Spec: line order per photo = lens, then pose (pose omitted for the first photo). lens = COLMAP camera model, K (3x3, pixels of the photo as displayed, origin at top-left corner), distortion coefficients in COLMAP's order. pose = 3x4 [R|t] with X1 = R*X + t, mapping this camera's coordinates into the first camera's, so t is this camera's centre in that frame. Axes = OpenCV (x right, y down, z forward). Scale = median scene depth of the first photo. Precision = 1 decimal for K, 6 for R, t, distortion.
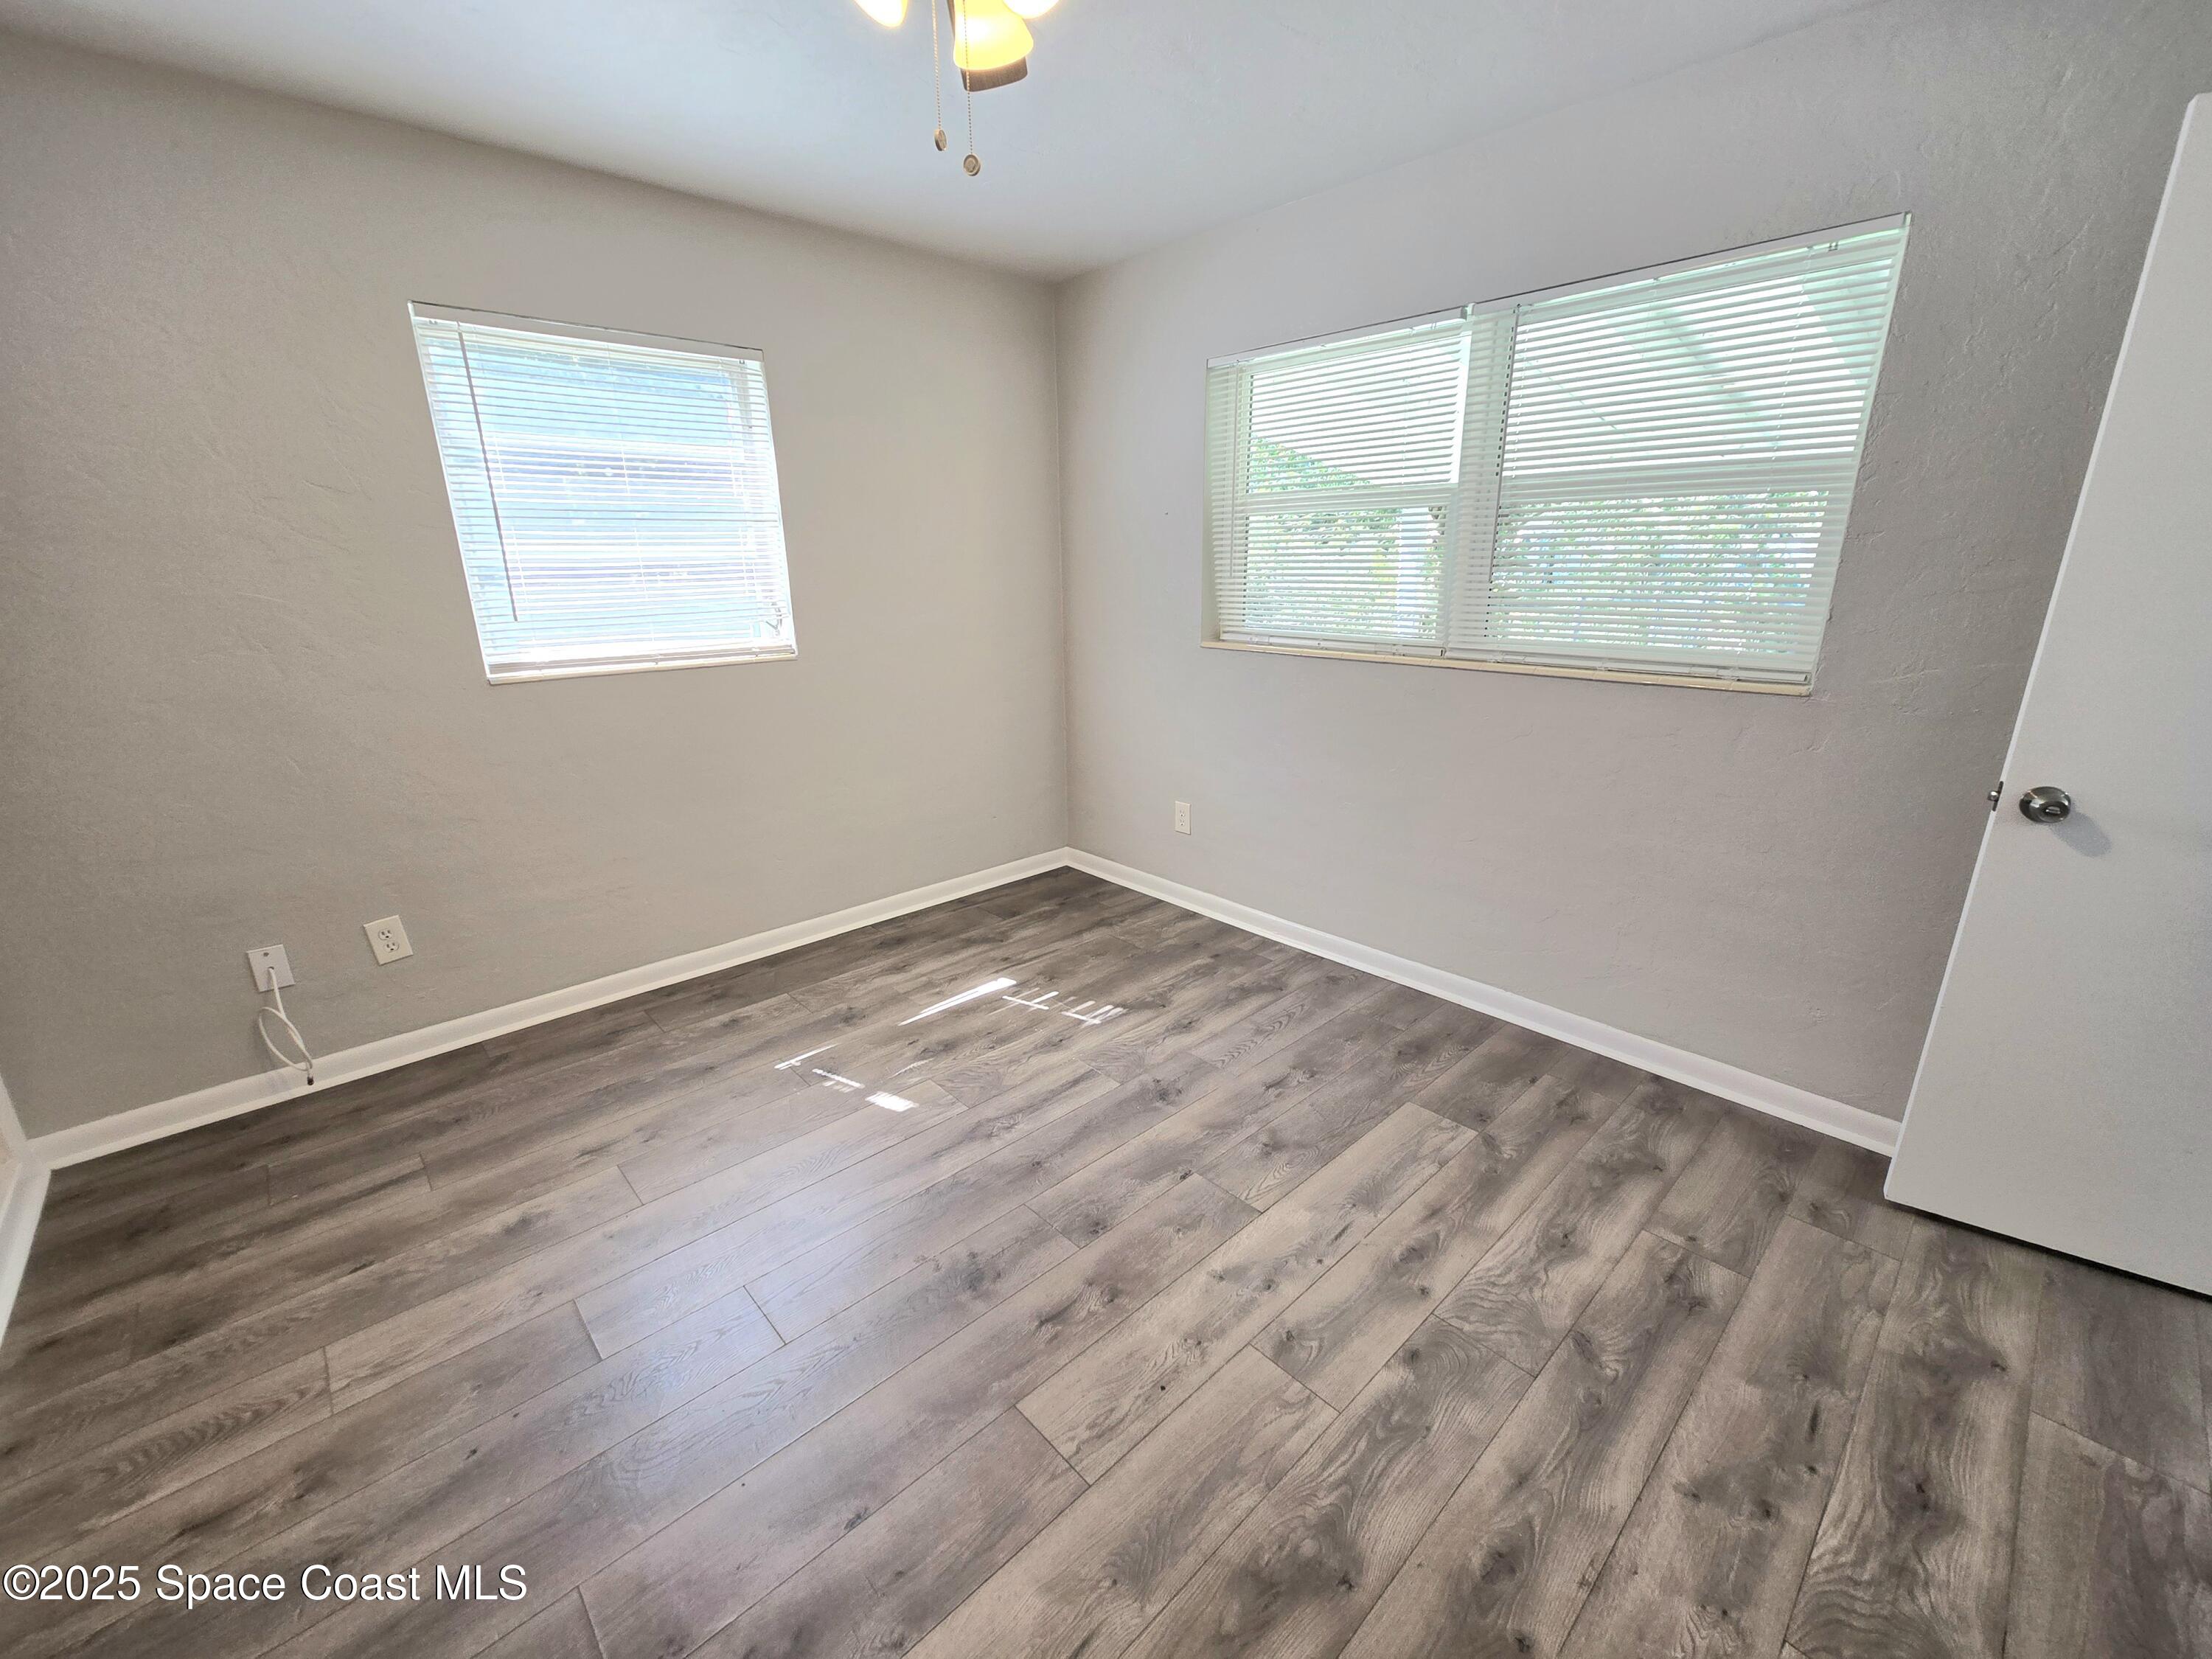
lens RADIAL K [[904.9, 0, 1112.1], [0, 904.9, 830.9], [0, 0, 1]] dist [-0.008089, 0.002271]
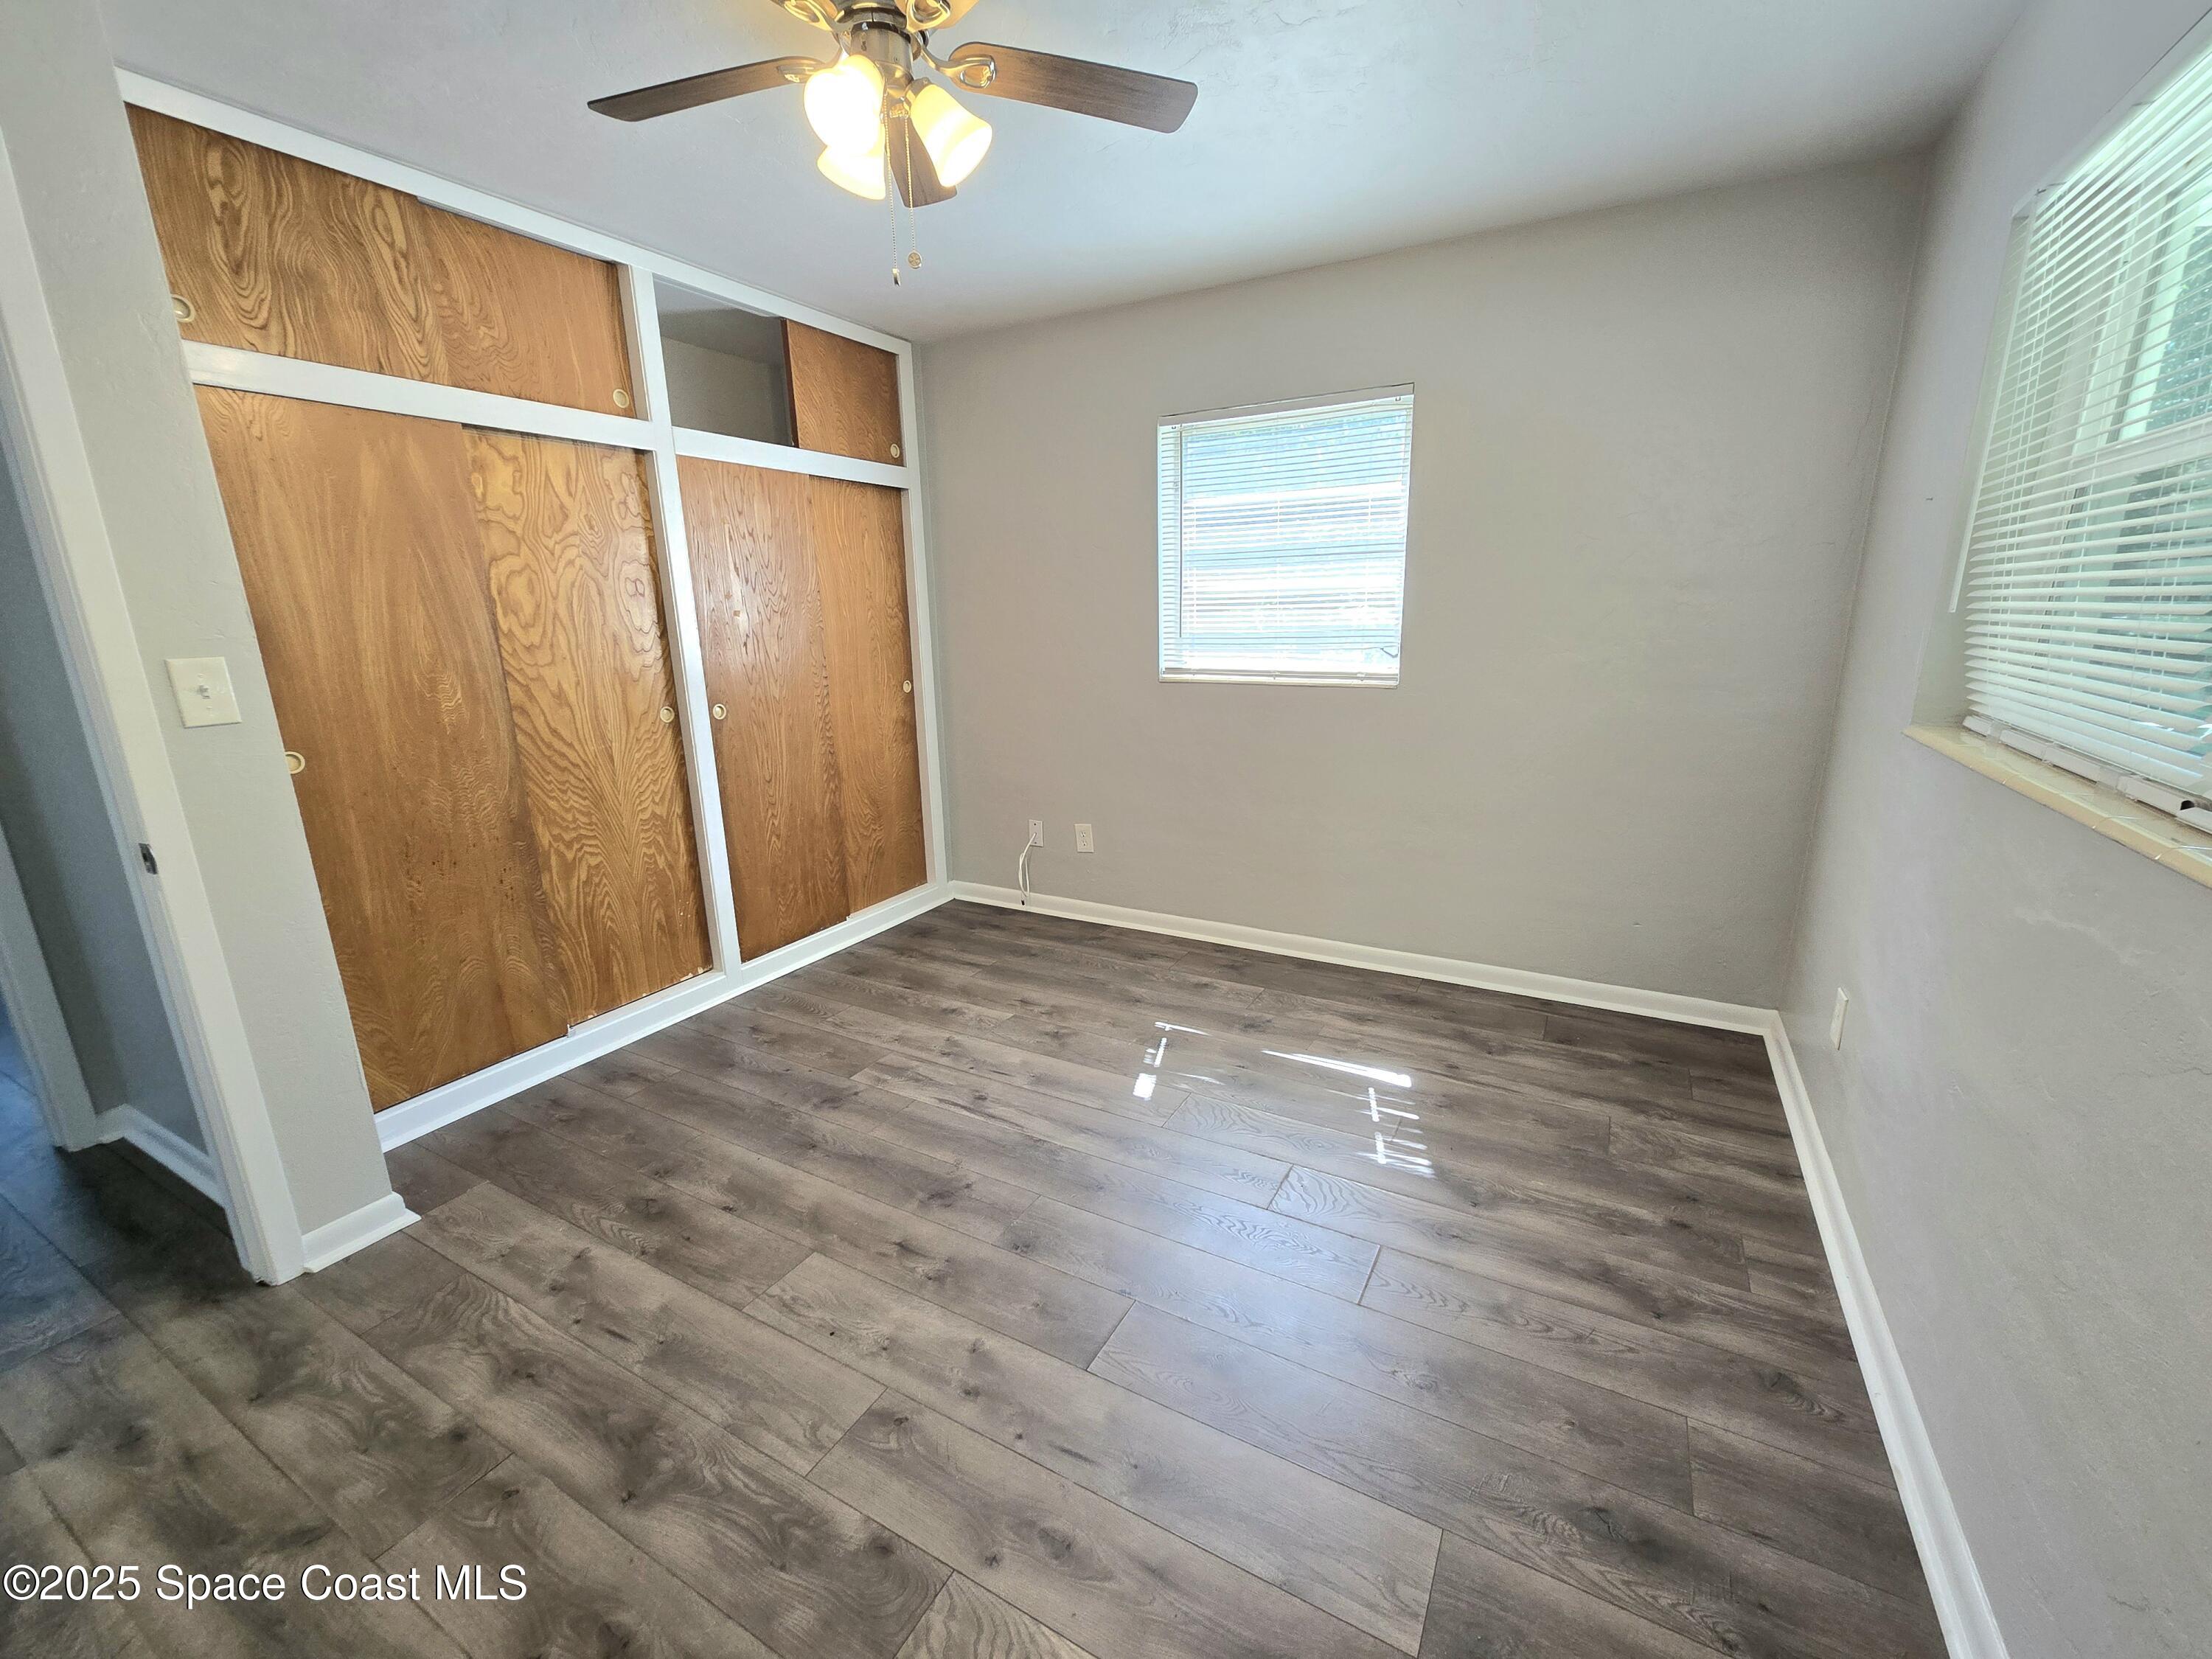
lens RADIAL K [[904.9, 0, 1114.2], [0, 904.9, 832.0], [0, 0, 1]] dist [-0.008089, 0.002271]
pose [[0.310517, 0.233422, -0.921463, 0.642833], [-0.260127, 0.953245, 0.153814, -0.141190], [0.914283, 0.191935, 0.356718, 0.497116]]
